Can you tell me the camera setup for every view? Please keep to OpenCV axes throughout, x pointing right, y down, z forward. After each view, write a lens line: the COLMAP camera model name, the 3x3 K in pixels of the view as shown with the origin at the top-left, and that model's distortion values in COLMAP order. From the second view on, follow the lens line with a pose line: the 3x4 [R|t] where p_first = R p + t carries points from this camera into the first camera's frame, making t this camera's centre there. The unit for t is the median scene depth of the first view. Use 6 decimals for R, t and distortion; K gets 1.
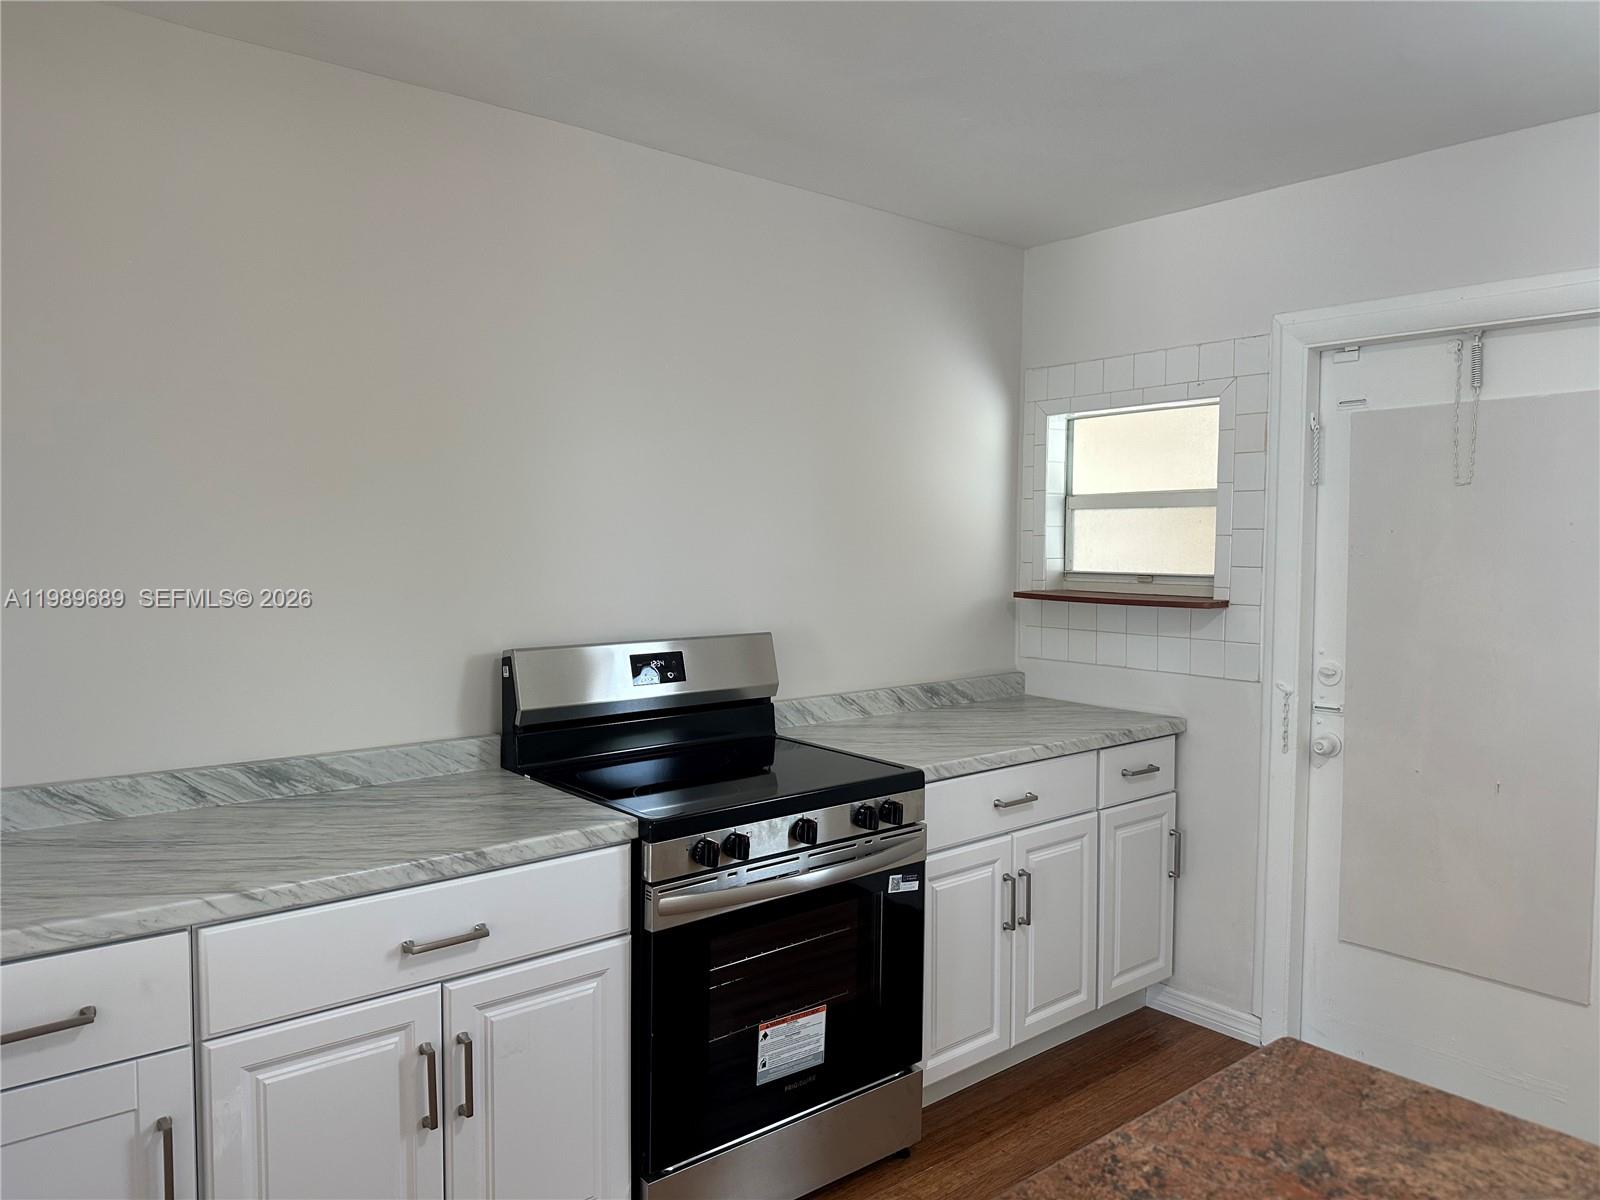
lens RADIAL K [[1105.2, 0, 806.1], [0, 1105.2, 594.9], [0, 0, 1]] dist [0.059993, -0.074205]
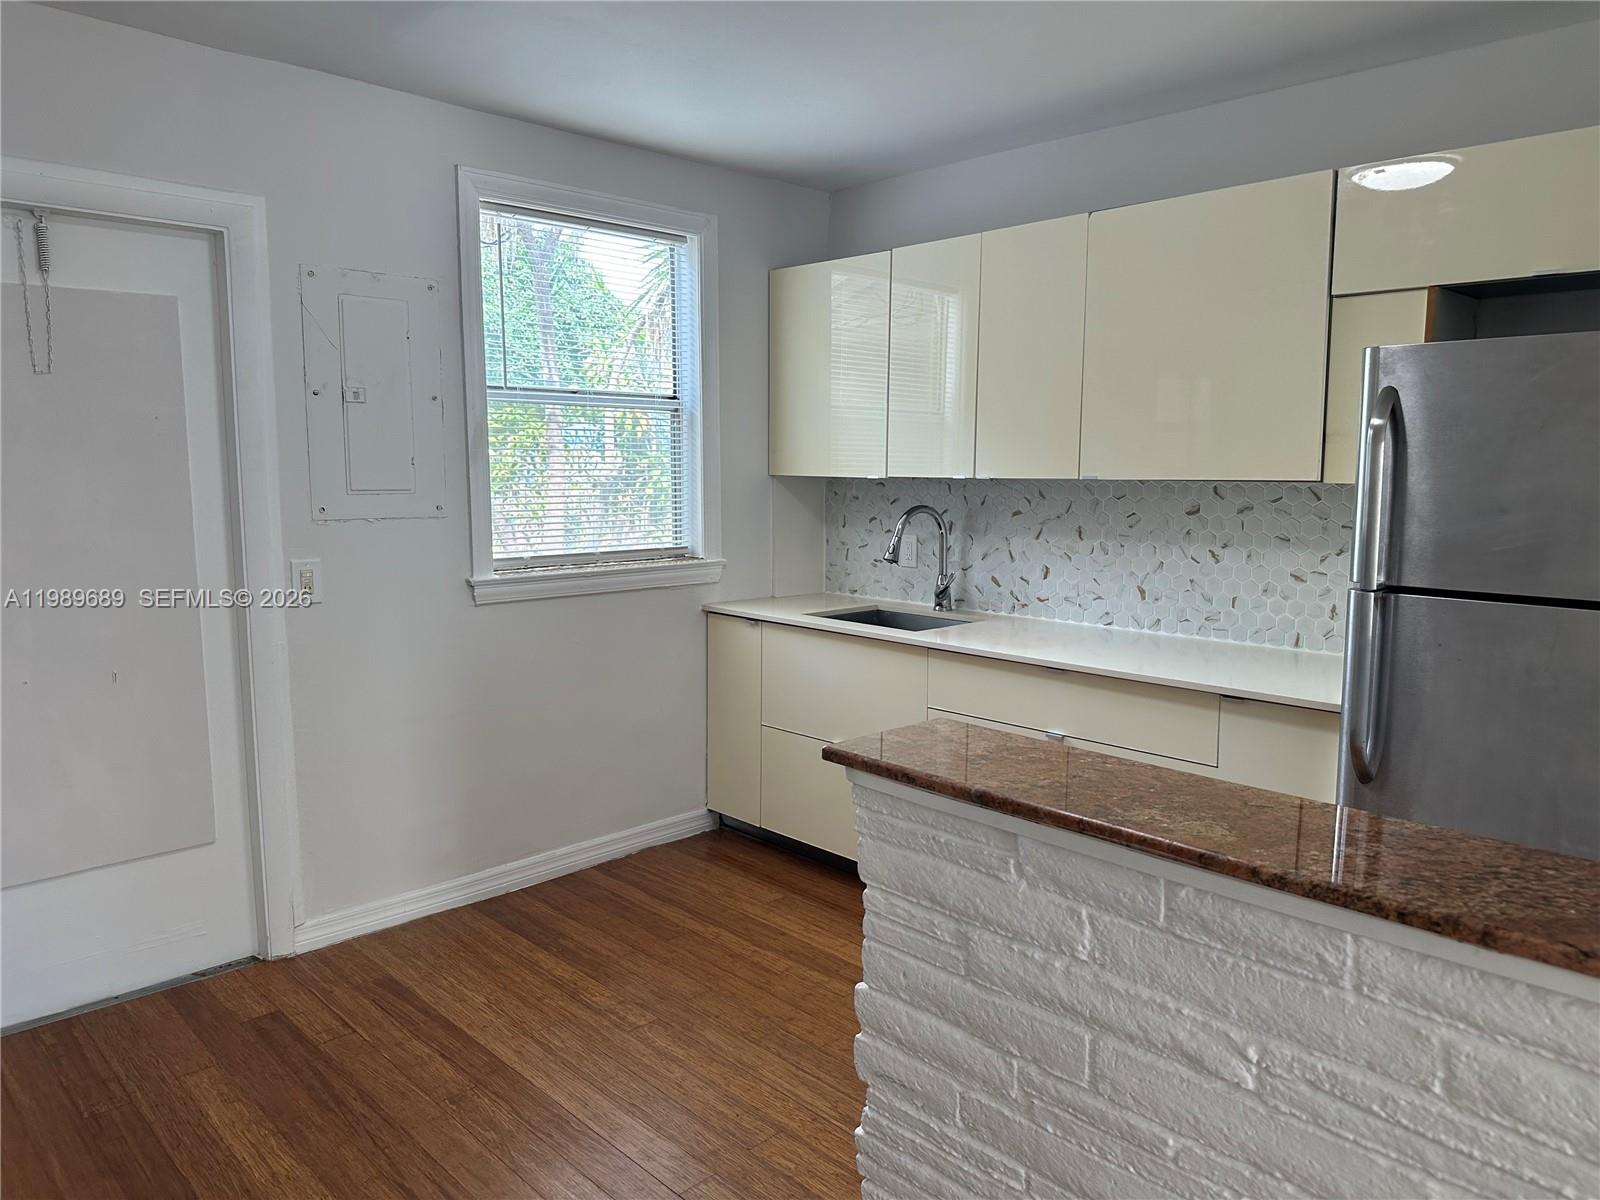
lens RADIAL K [[1105.2, 0, 797.4], [0, 1105.2, 596.8], [0, 0, 1]] dist [0.059993, -0.074205]
pose [[-0.058549, -0.132596, 0.989439, -0.430694], [0.043704, 0.989849, 0.135237, -0.011887], [-0.997327, 0.051160, -0.052160, 0.435153]]
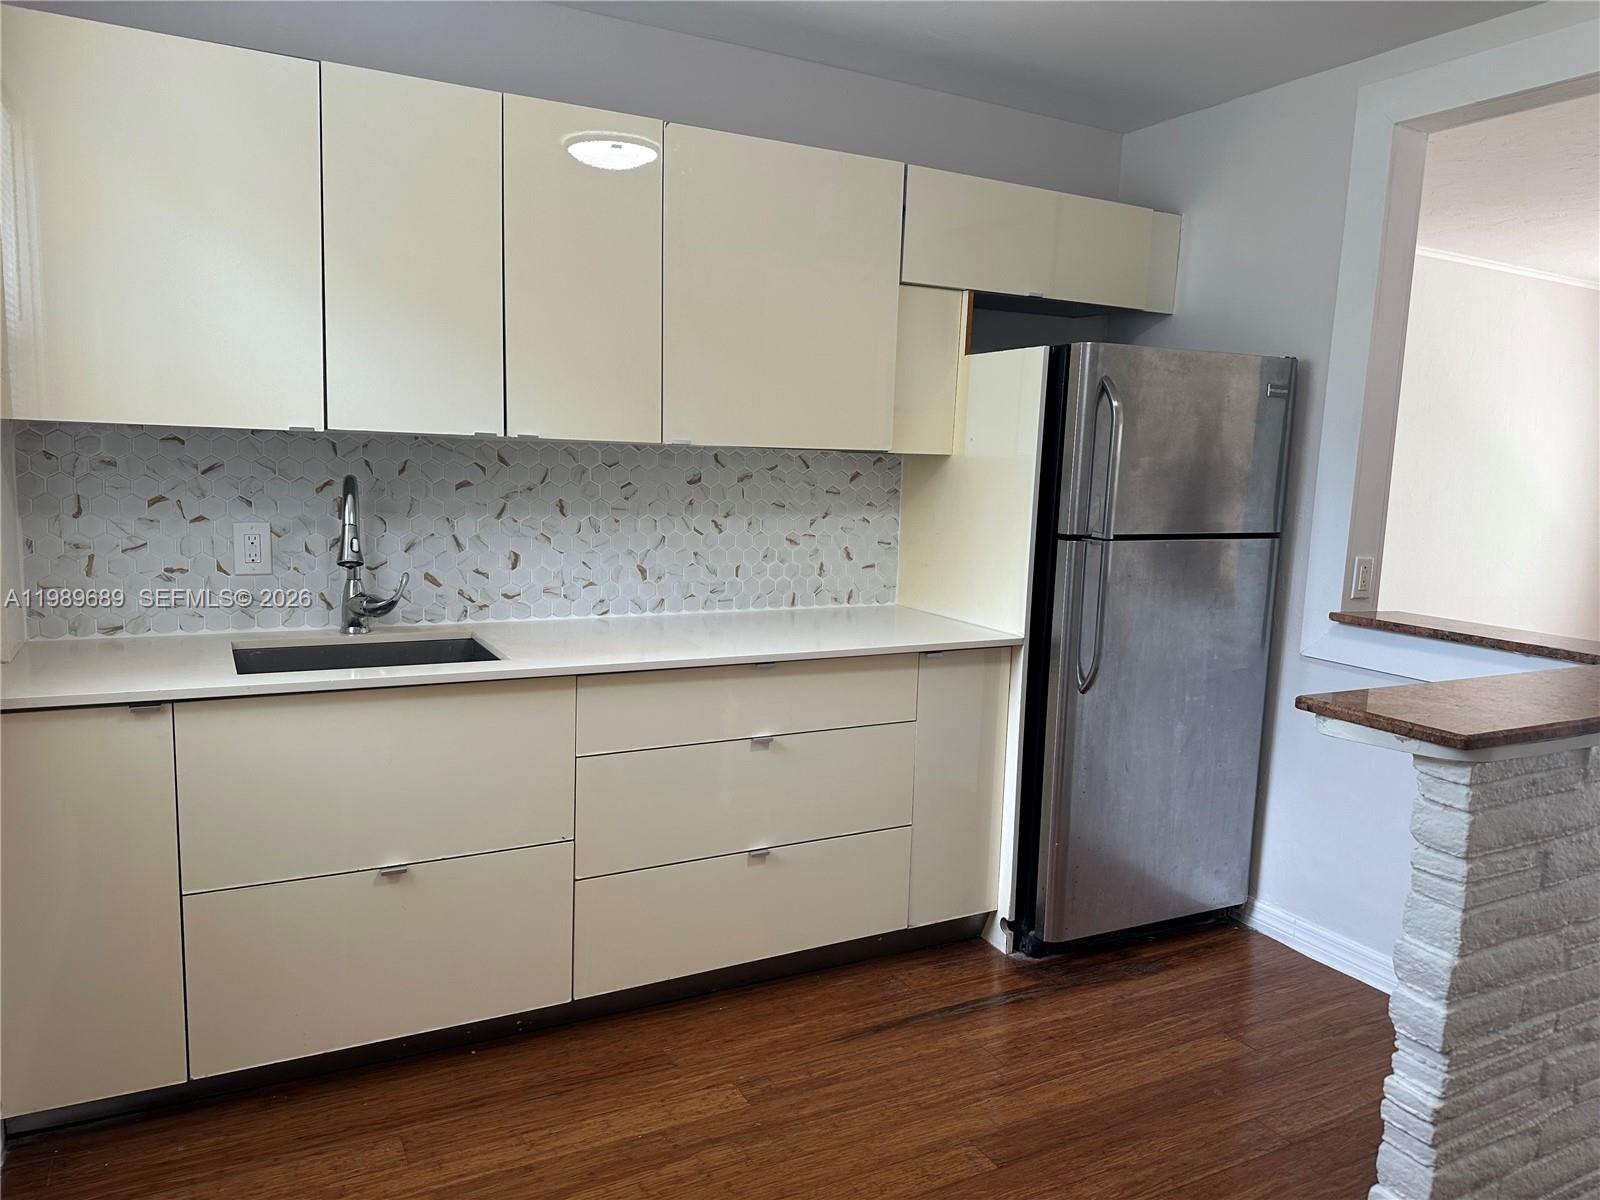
lens RADIAL K [[1105.2, 0, 804.2], [0, 1105.2, 613.1], [0, 0, 1]] dist [0.059993, -0.074205]
pose [[-0.977954, -0.076306, 0.194378, 0.417767], [-0.037926, 0.980267, 0.194007, -0.011650], [-0.205346, 0.182358, -0.961550, 1.032780]]
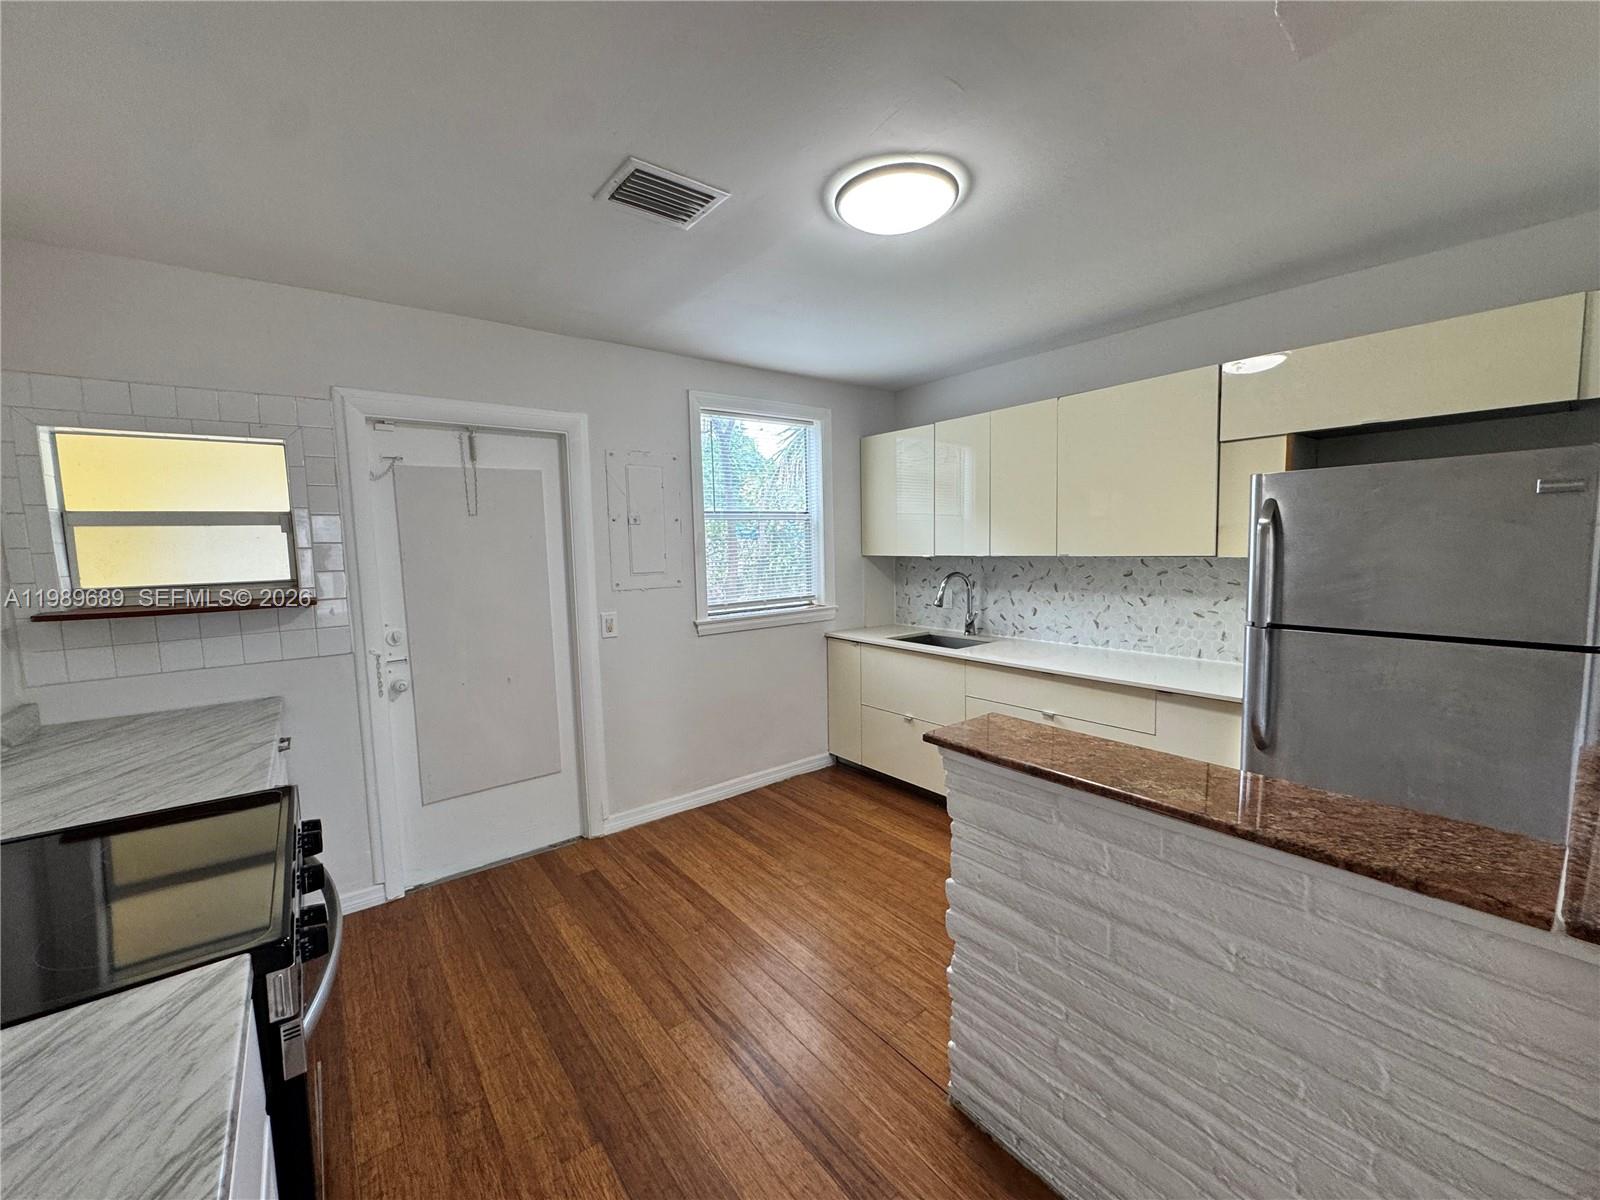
lens RADIAL K [[632.4, 0, 794.5], [0, 632.4, 598.0], [0, 0, 1]] dist [-0.008123, 0.001249]
pose [[0.049703, -0.099194, 0.993826, -0.394515], [0.072229, 0.992807, 0.095480, -0.029535], [-0.996149, 0.067037, 0.056510, 0.469105]]
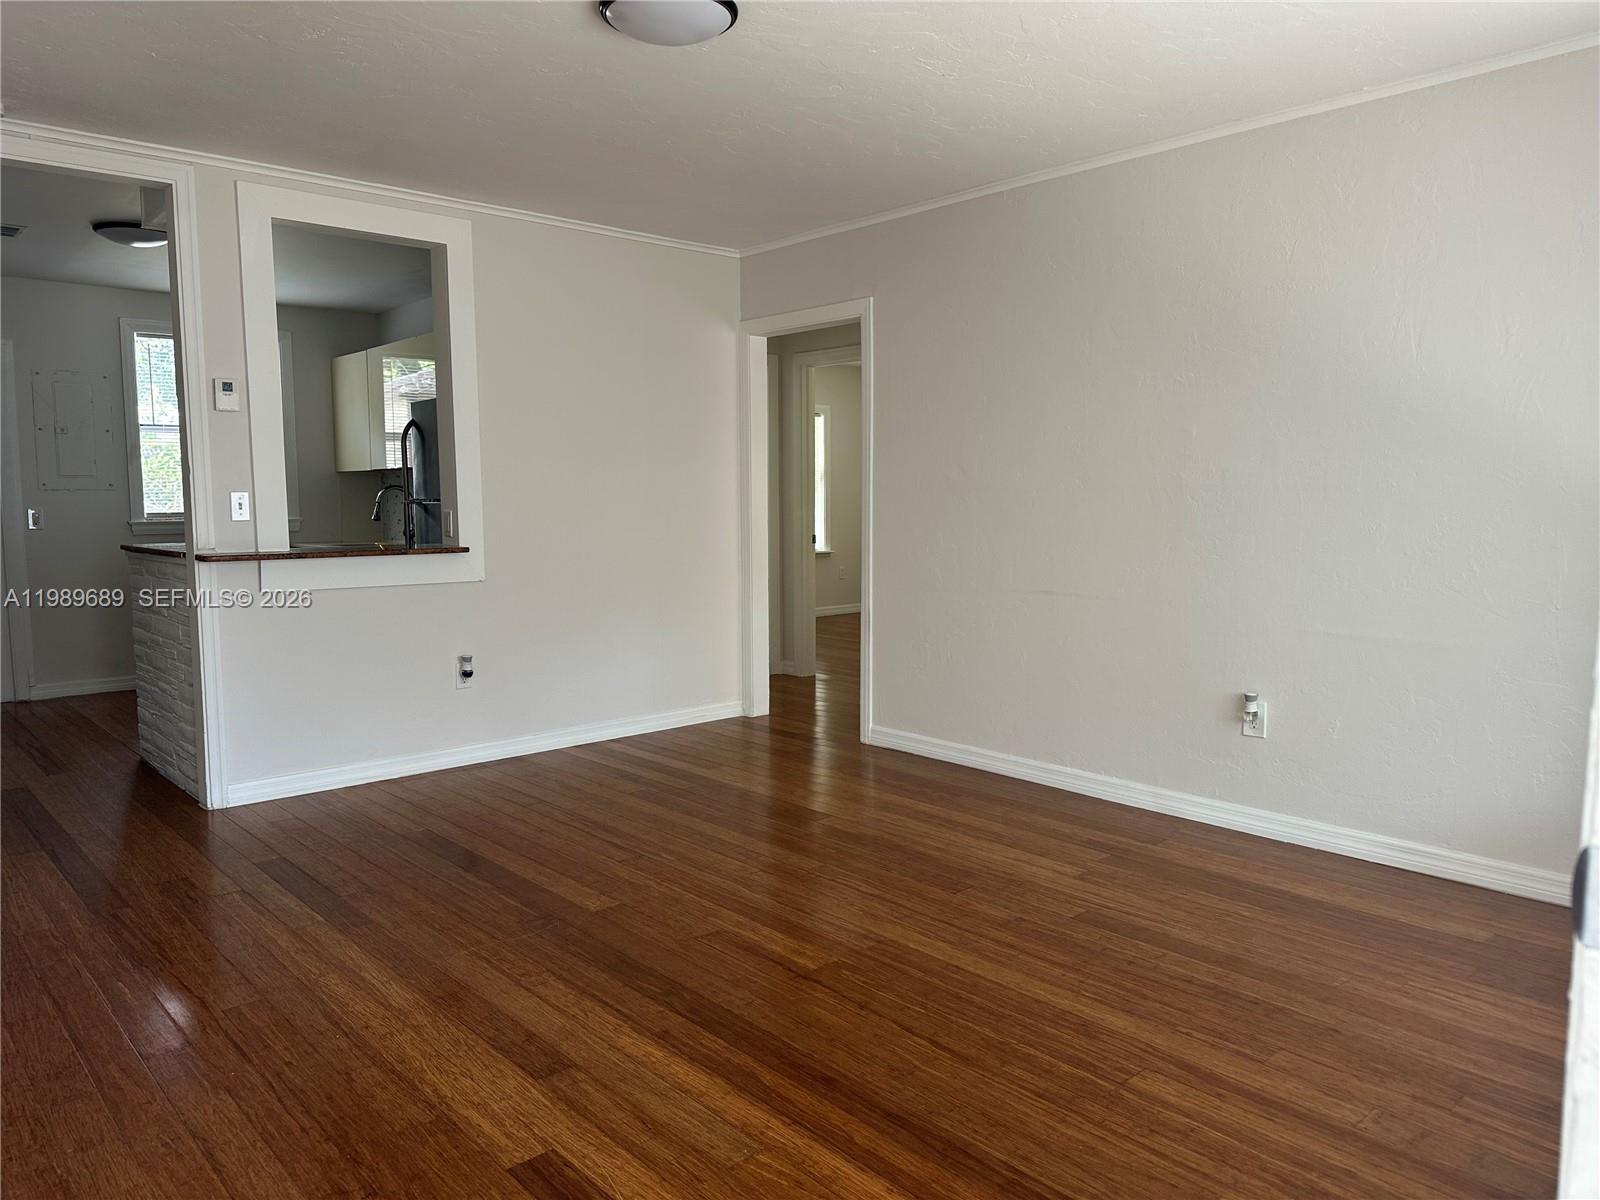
lens RADIAL K [[1105.2, 0, 789.8], [0, 1105.2, 598.2], [0, 0, 1]] dist [0.059993, -0.074205]
pose [[-0.014986, -0.098170, 0.995057, -1.691284], [0.057178, 0.993456, 0.098873, 0.129582], [-0.998252, 0.058377, -0.009274, -0.703101]]
